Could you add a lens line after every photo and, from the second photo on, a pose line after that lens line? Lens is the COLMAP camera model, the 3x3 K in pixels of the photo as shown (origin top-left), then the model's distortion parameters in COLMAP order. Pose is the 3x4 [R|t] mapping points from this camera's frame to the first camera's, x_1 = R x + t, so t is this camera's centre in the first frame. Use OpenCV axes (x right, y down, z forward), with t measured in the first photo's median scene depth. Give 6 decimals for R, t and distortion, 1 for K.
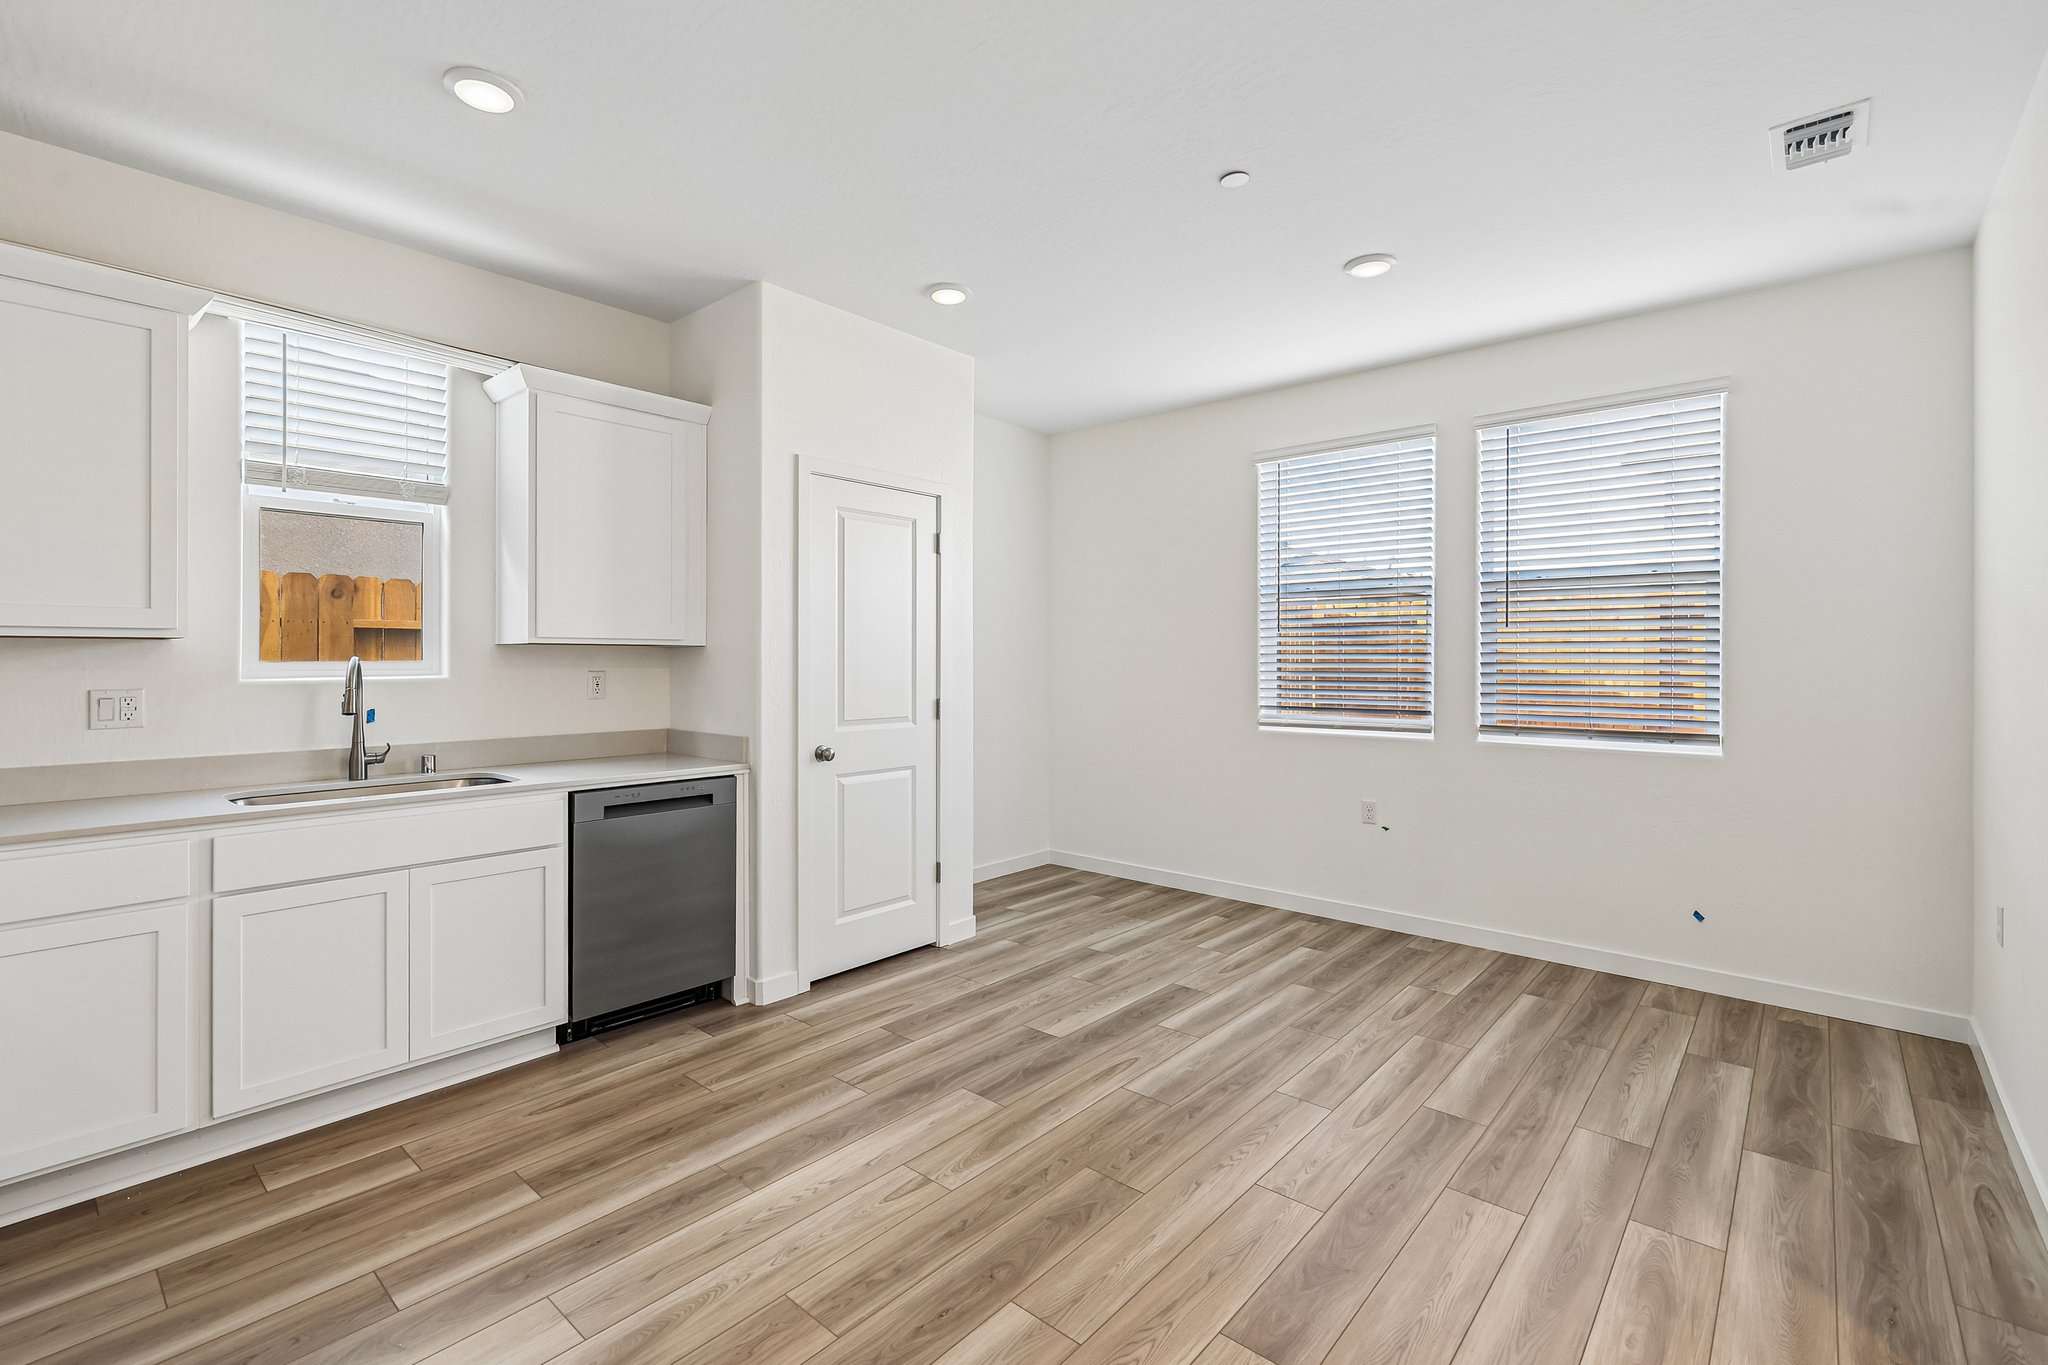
lens RADIAL K [[907.1, 0, 1011.5], [0, 907.1, 664.7], [0, 0, 1]] dist [0.003005, 0.001424]
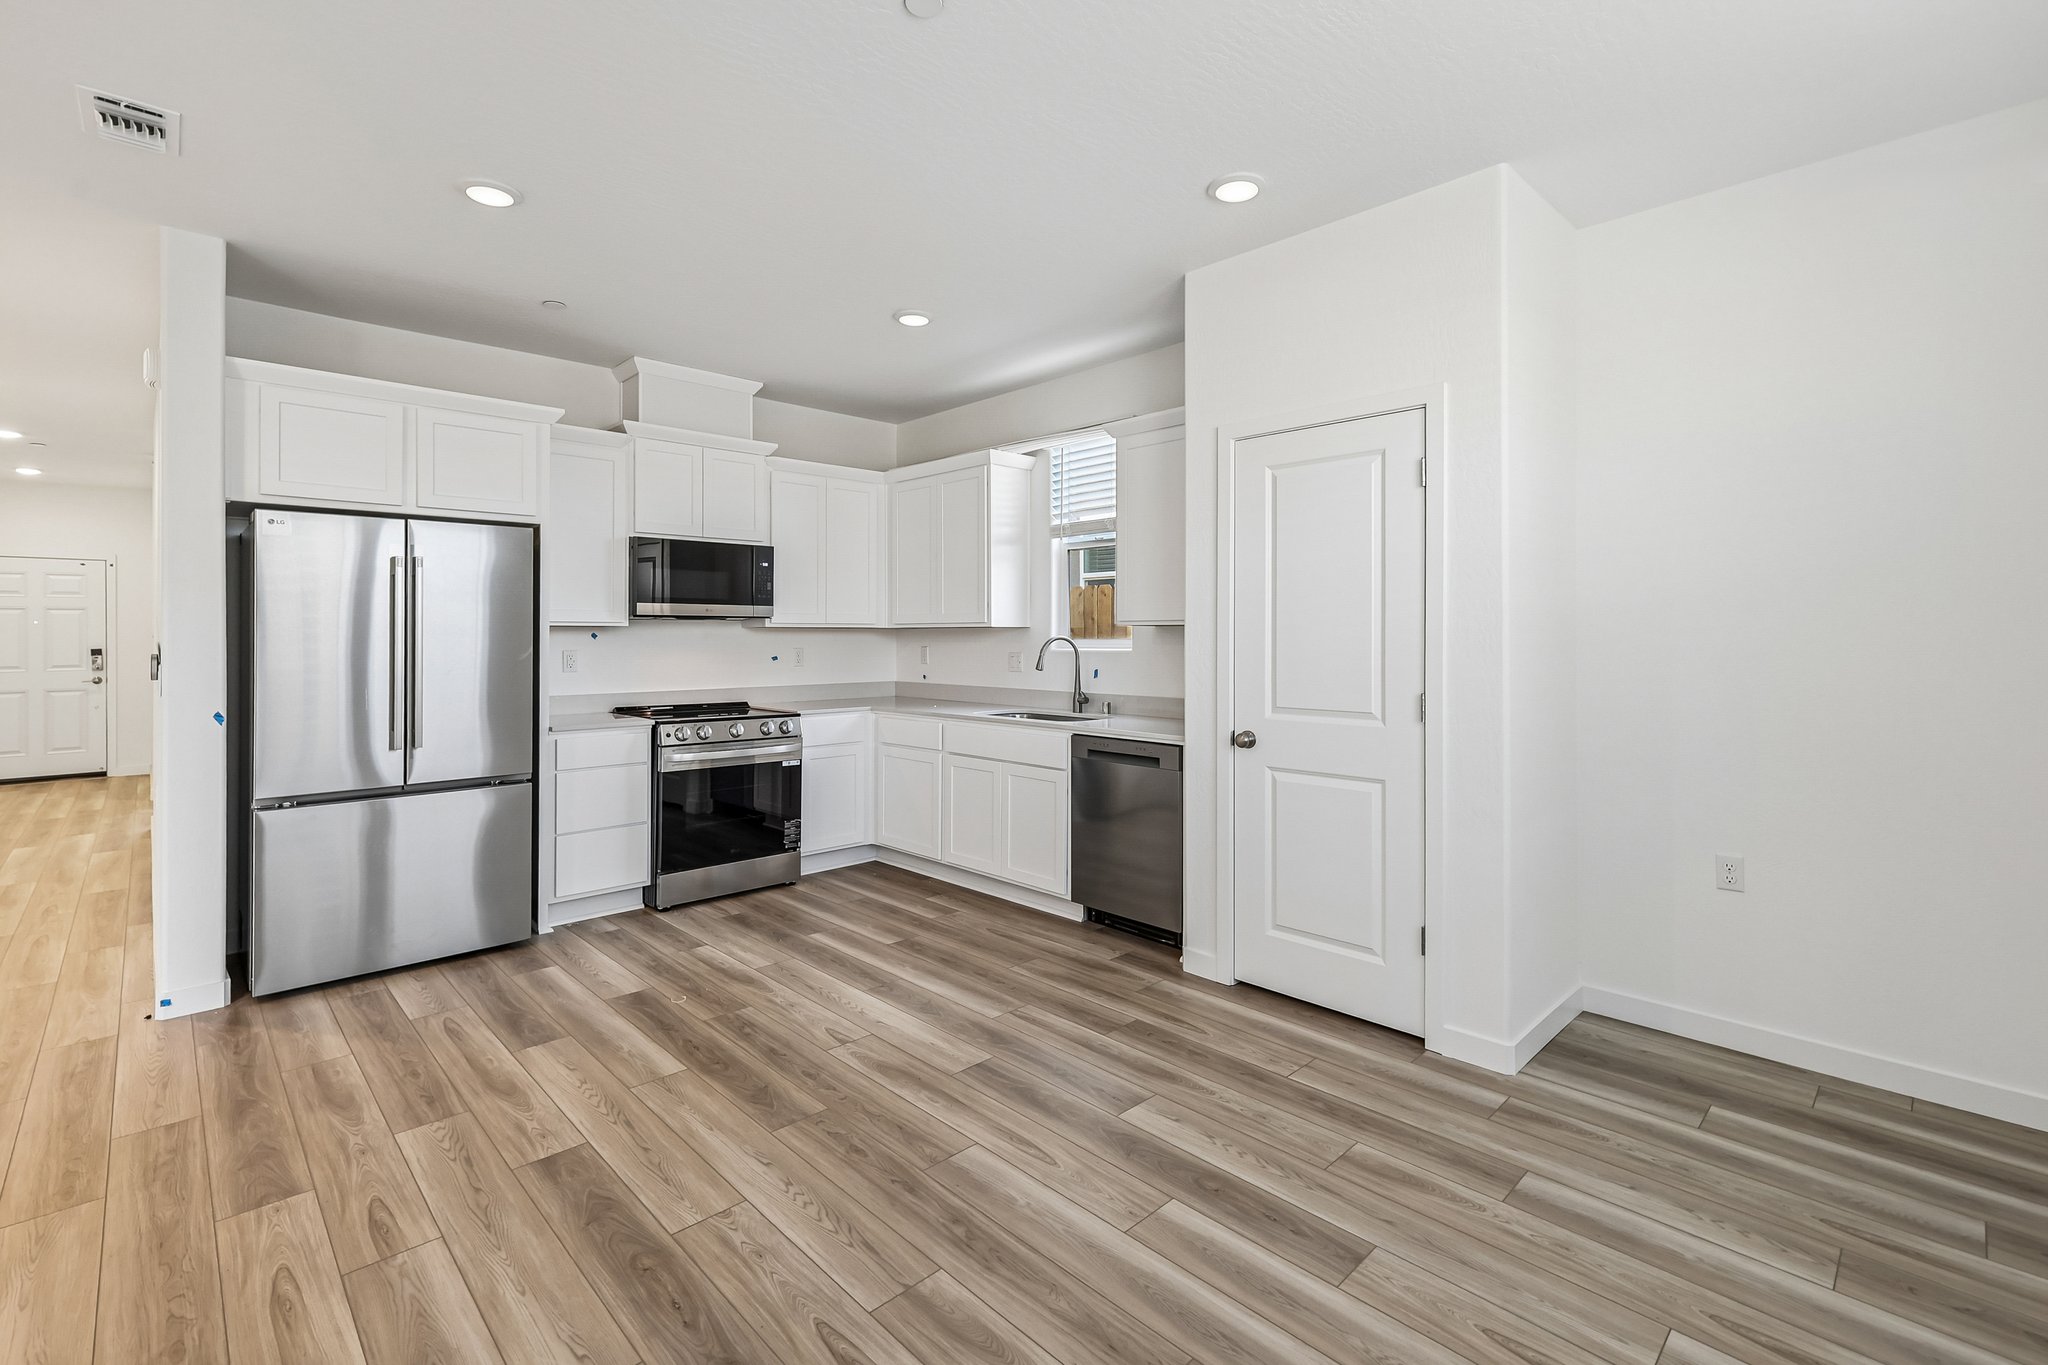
lens RADIAL K [[907.1, 0, 1011.5], [0, 907.1, 637.5], [0, 0, 1]] dist [0.003005, 0.001424]
pose [[-0.081976, -0.003478, -0.996628, 0.866745], [-0.007288, 0.999969, -0.002890, -0.000763], [0.996608, 0.007026, -0.081999, 0.992183]]
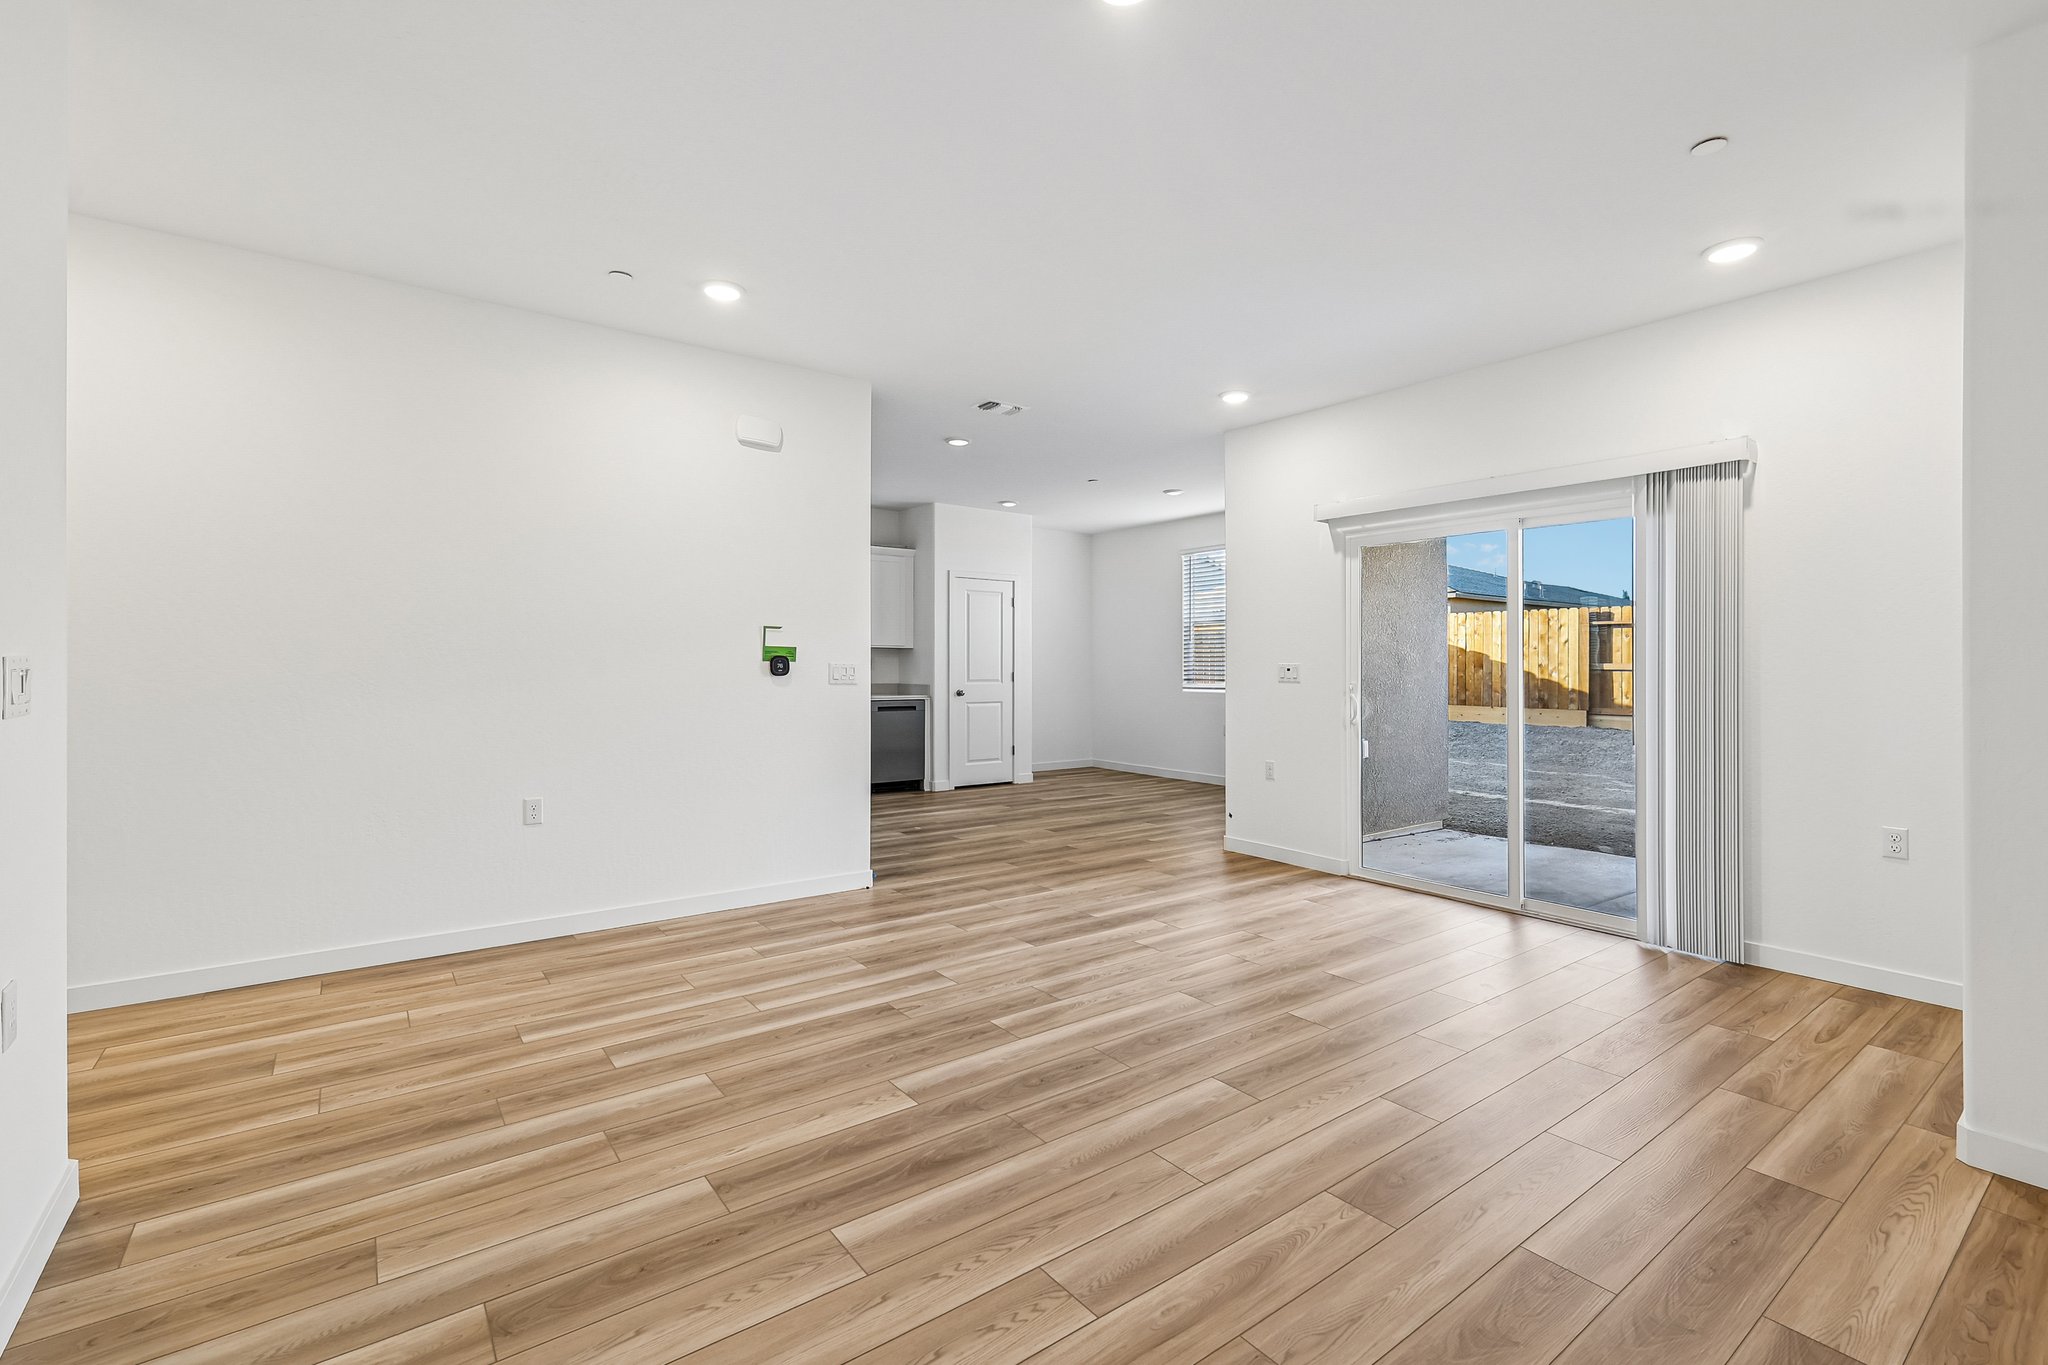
lens RADIAL K [[907.1, 0, 1020.7], [0, 907.1, 681.9], [0, 0, 1]] dist [0.003005, 0.001424]
pose [[0.975205, -0.000107, -0.221303, 0.574949], [0.001455, 0.999981, 0.005925, 0.064925], [0.221298, -0.006100, 0.975187, -1.564265]]
